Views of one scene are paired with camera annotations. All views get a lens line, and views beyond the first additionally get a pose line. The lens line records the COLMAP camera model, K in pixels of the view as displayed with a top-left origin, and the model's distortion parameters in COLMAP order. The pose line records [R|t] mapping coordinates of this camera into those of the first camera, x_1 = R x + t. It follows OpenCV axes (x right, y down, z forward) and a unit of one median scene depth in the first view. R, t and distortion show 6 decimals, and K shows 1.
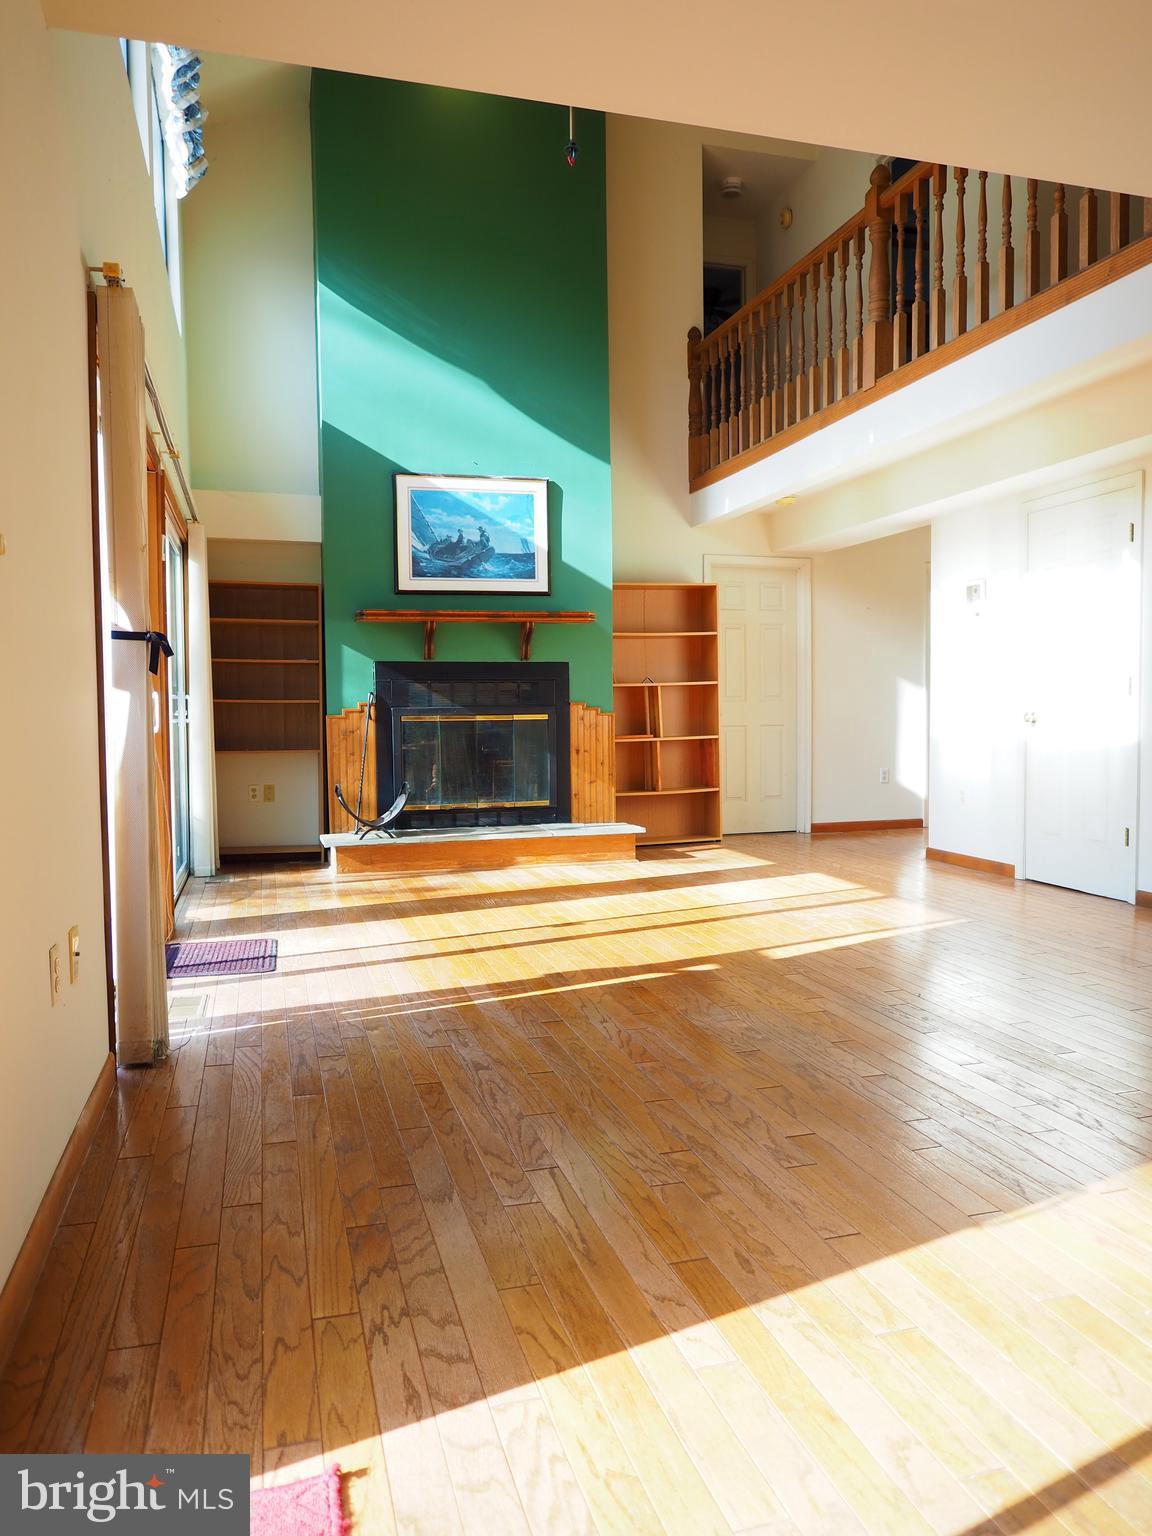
lens RADIAL K [[1085.3, 0, 579.0], [0, 1085.3, 767.9], [0, 0, 1]] dist [-0.019426, 0.003419]
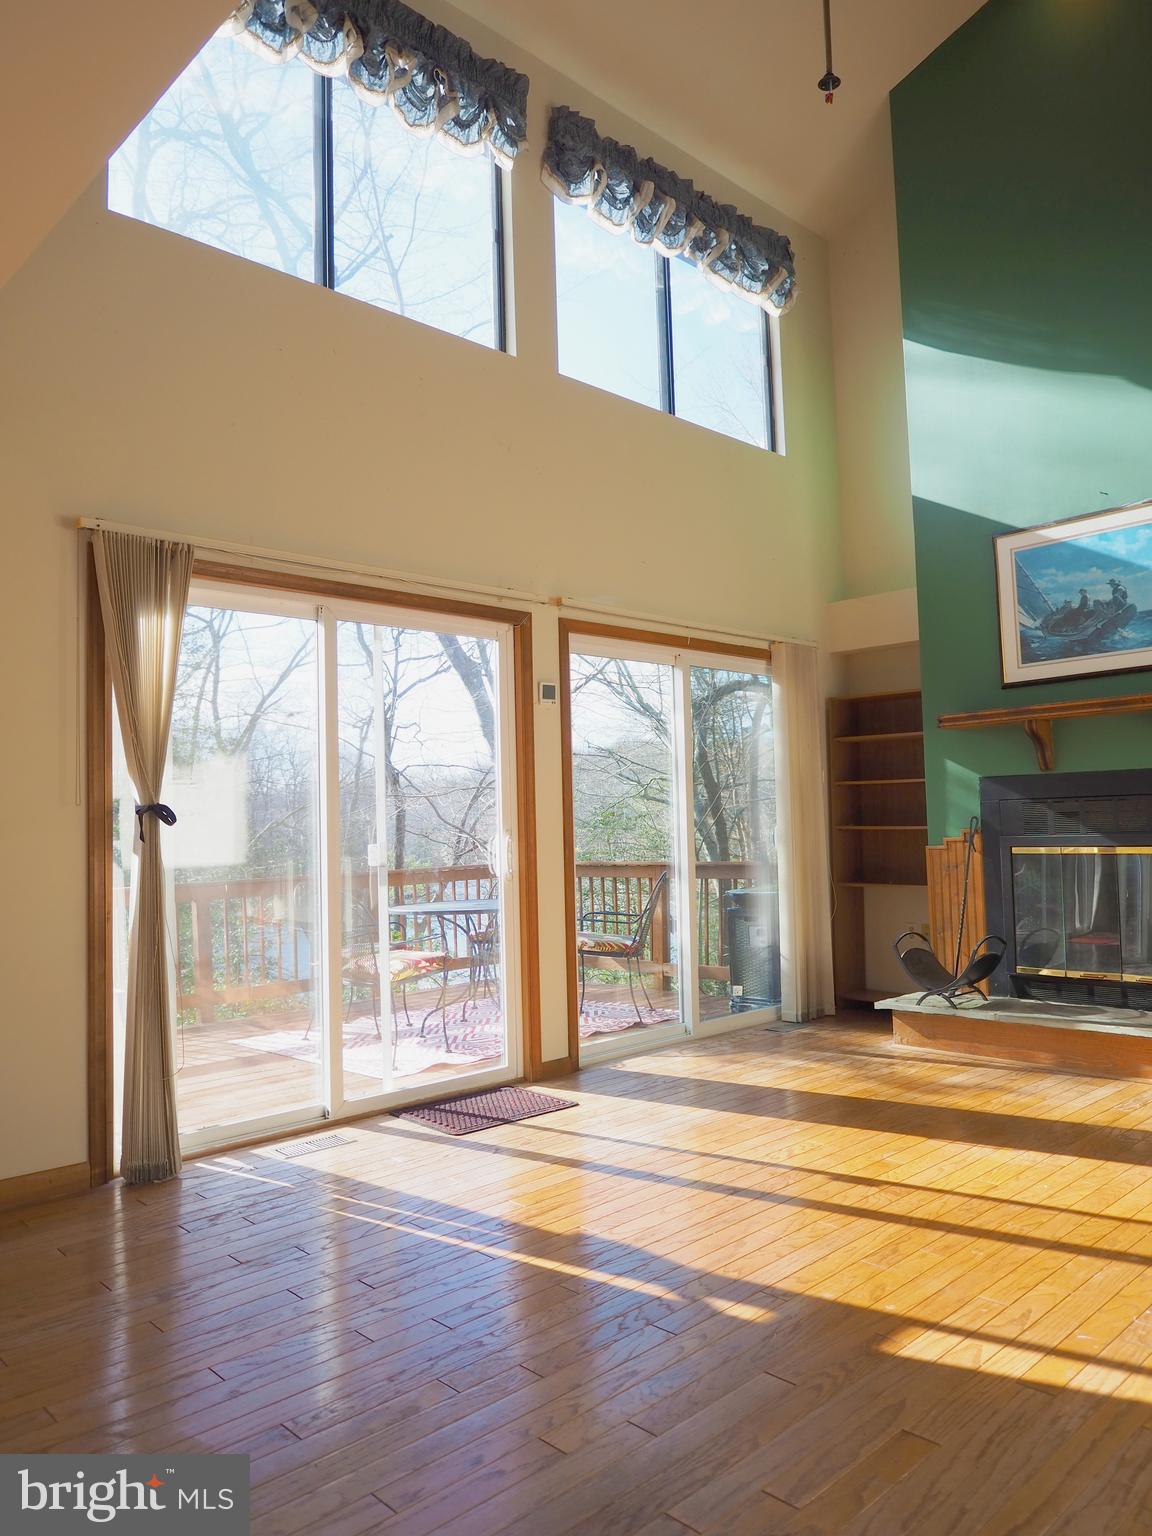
lens RADIAL K [[1085.3, 0, 579.0], [0, 1085.3, 767.9], [0, 0, 1]] dist [-0.019426, 0.003419]
pose [[0.463096, -0.052305, -0.884763, 0.366978], [-0.025940, 0.997030, -0.072520, -0.039897], [0.885928, 0.056534, 0.460364, 0.376192]]
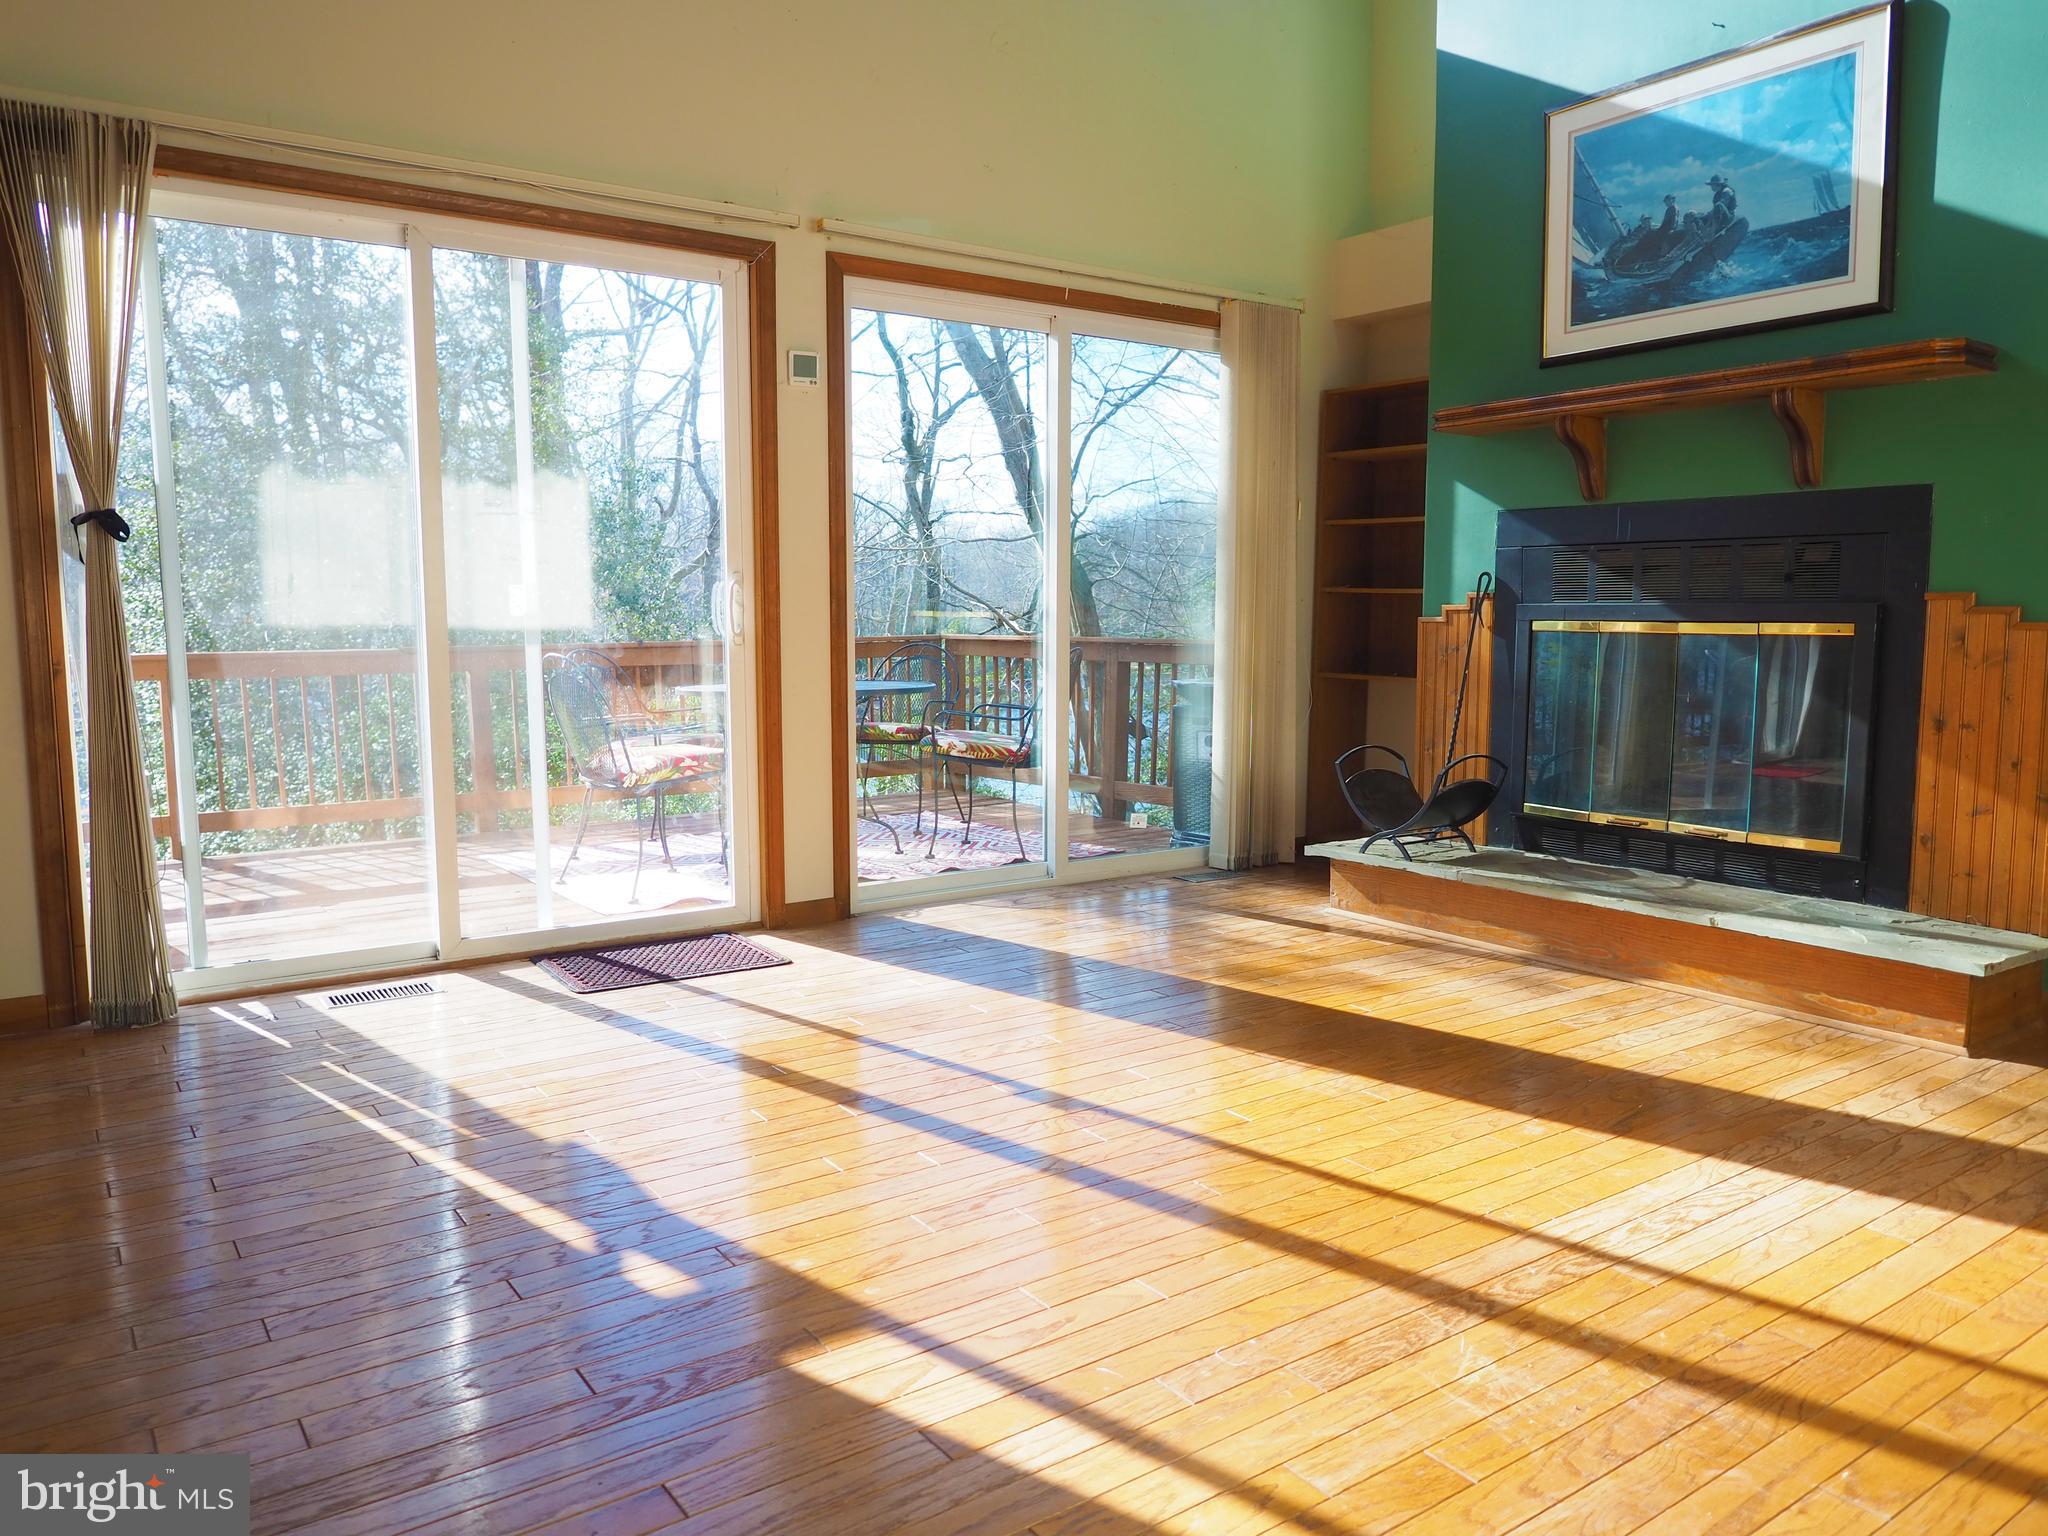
lens RADIAL K [[1447.1, 0, 1022.9], [0, 1447.1, 767.4], [0, 0, 1]] dist [-0.019426, 0.003419]
pose [[0.327212, 0.111352, -0.938367, 0.375892], [-0.054158, 0.993610, 0.099022, -0.033774], [0.943398, 0.018419, 0.331152, 0.565084]]
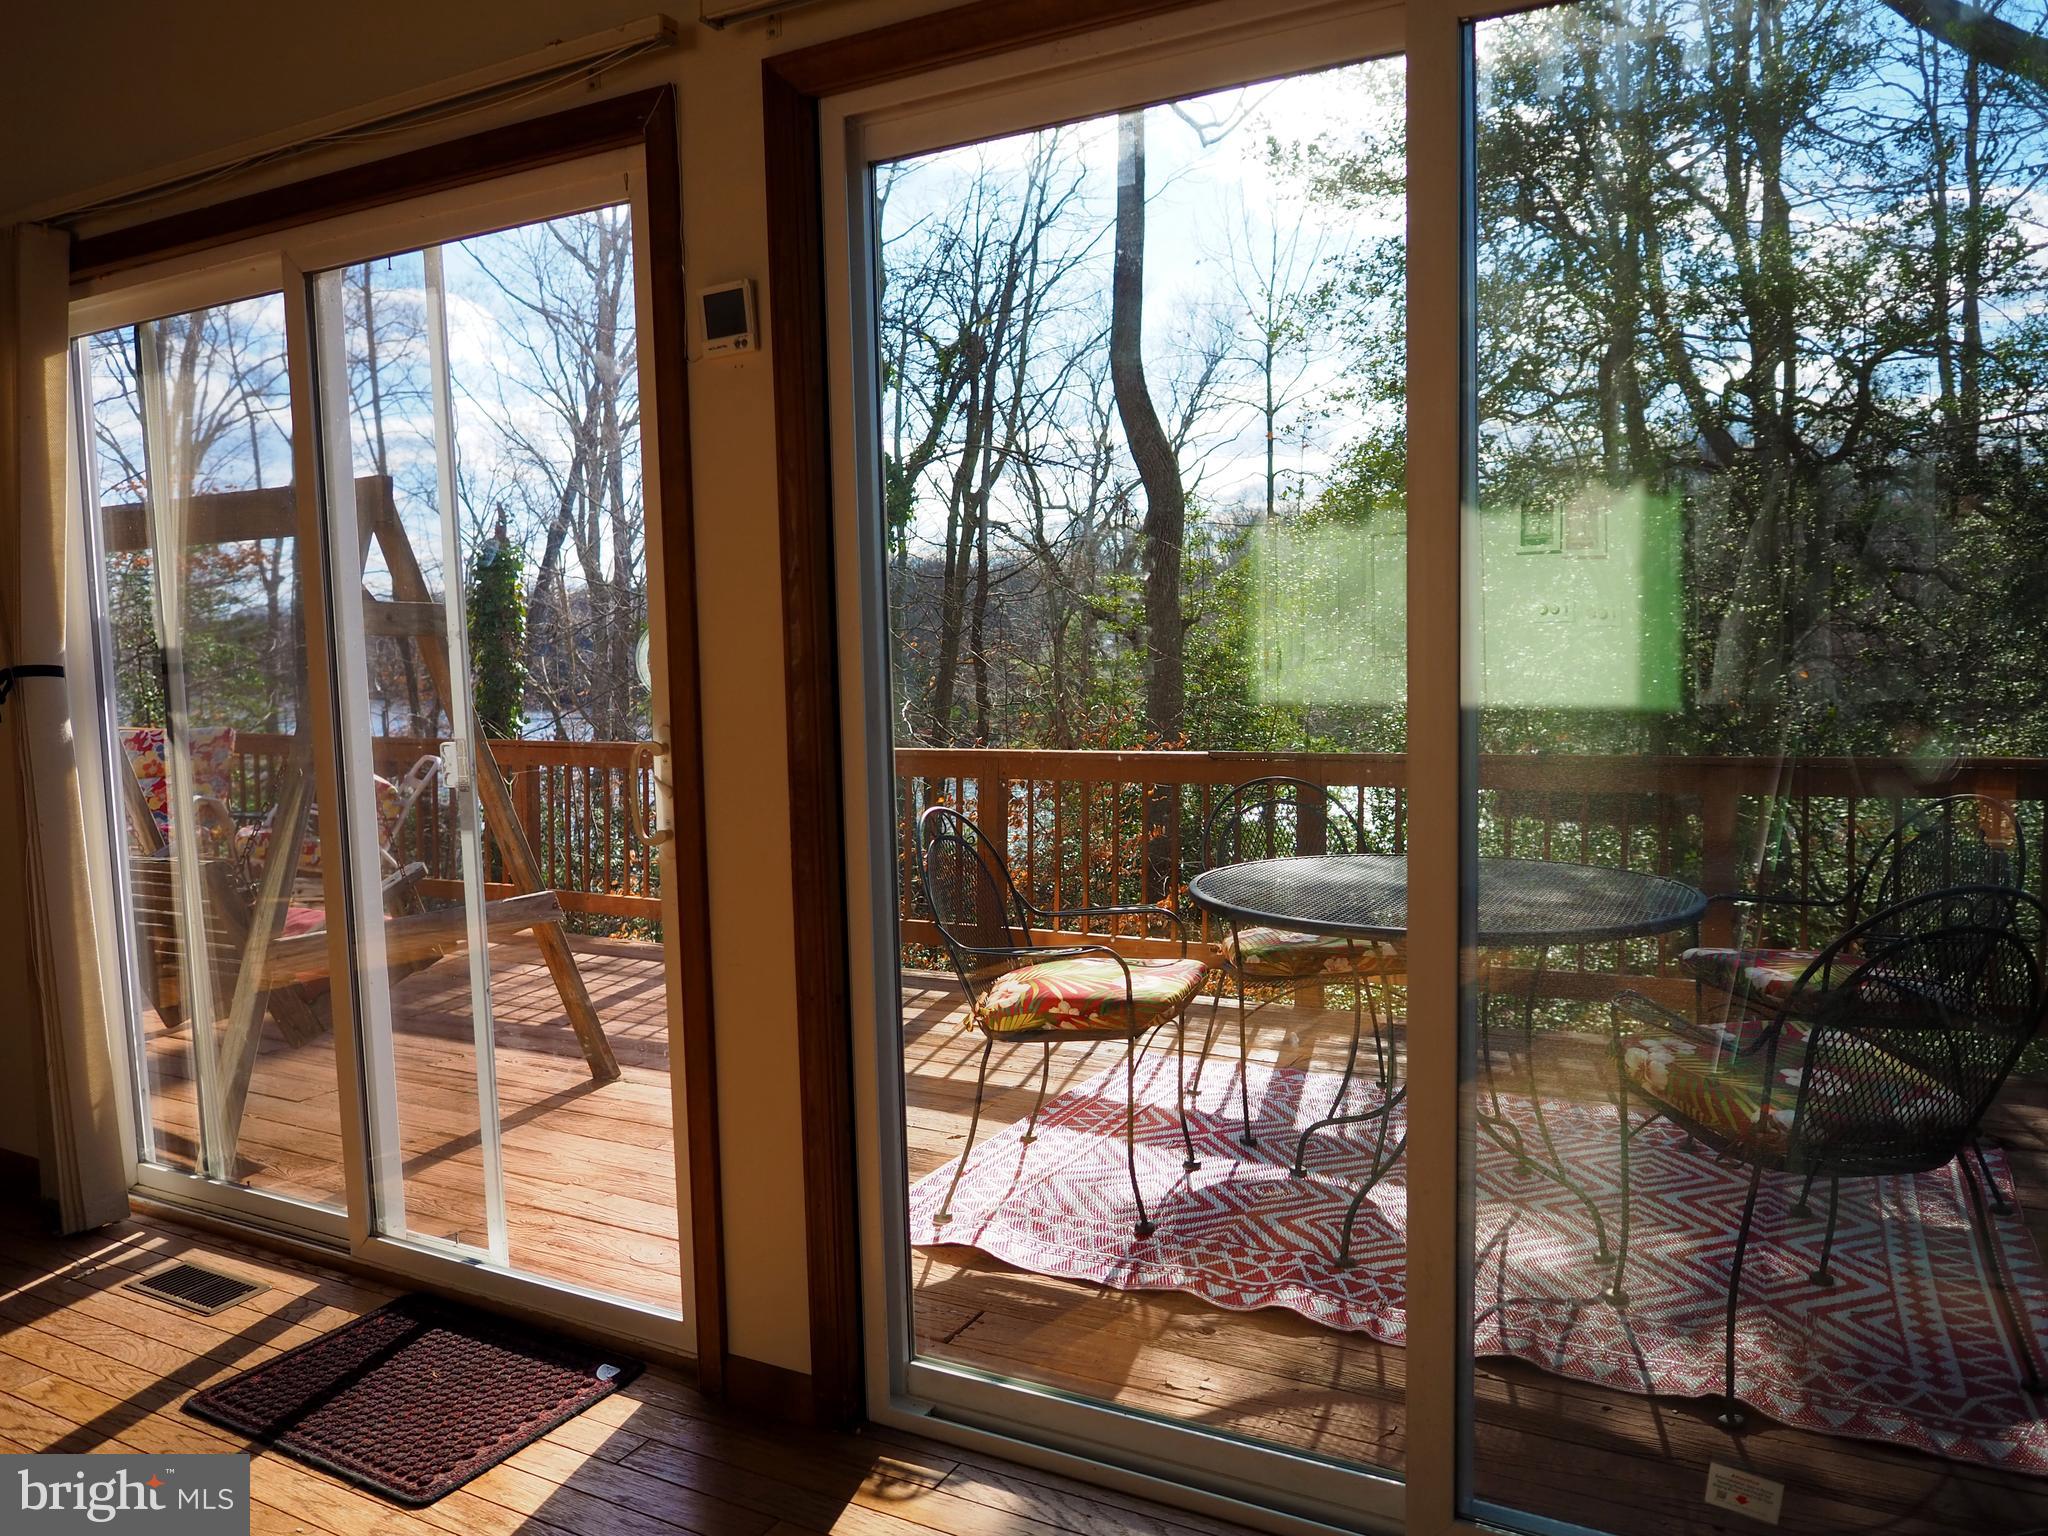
lens RADIAL K [[1447.1, 0, 1022.9], [0, 1447.1, 767.4], [0, 0, 1]] dist [-0.019426, 0.003419]
pose [[-0.697377, 0.080184, -0.712205, -0.077656], [-0.012745, 0.992177, 0.124185, -0.082027], [0.716591, 0.095681, -0.690900, 0.949035]]
